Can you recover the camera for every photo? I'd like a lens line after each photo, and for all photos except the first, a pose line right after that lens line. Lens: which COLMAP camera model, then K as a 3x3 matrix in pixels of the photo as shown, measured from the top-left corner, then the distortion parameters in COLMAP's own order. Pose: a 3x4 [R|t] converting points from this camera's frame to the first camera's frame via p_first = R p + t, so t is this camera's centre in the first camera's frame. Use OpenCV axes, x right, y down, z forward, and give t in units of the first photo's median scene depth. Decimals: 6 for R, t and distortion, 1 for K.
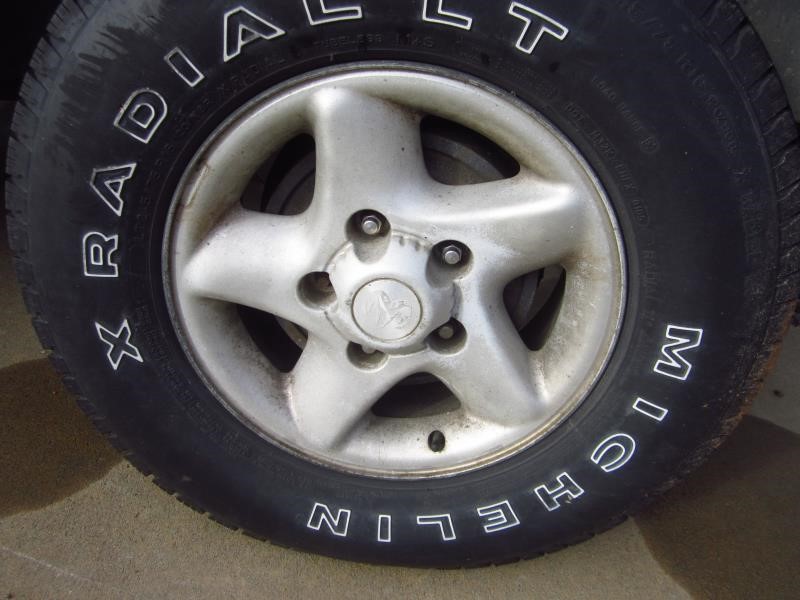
lens RADIAL K [[726.4, 0, 399.3], [0, 726.4, 300.1], [0, 0, 1]] dist [-0.018325, 0.002408]
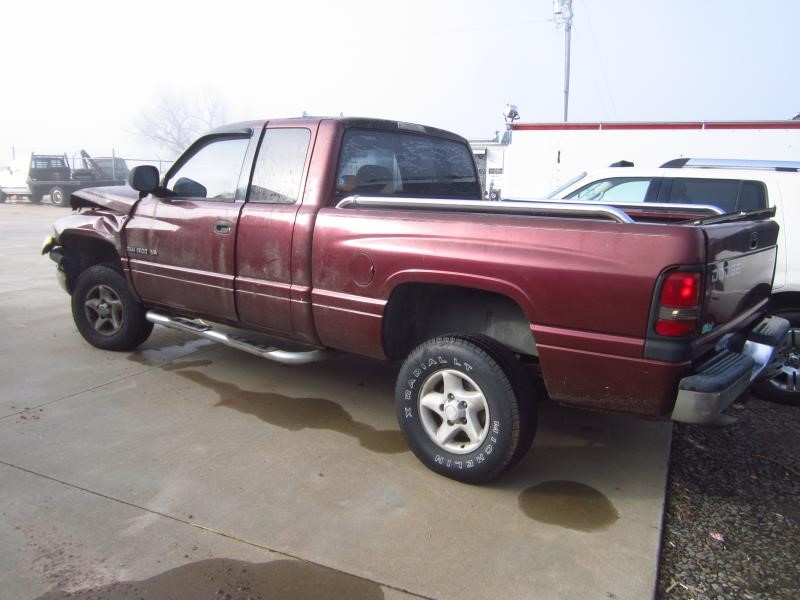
lens RADIAL K [[726.4, 0, 399.1], [0, 726.4, 300.8], [0, 0, 1]] dist [-0.018325, 0.002408]
pose [[0.847629, 0.067314, -0.526302, 2.422328], [-0.247612, 0.927467, -0.280165, 0.846160], [0.469269, 0.367795, 0.802816, -3.797309]]
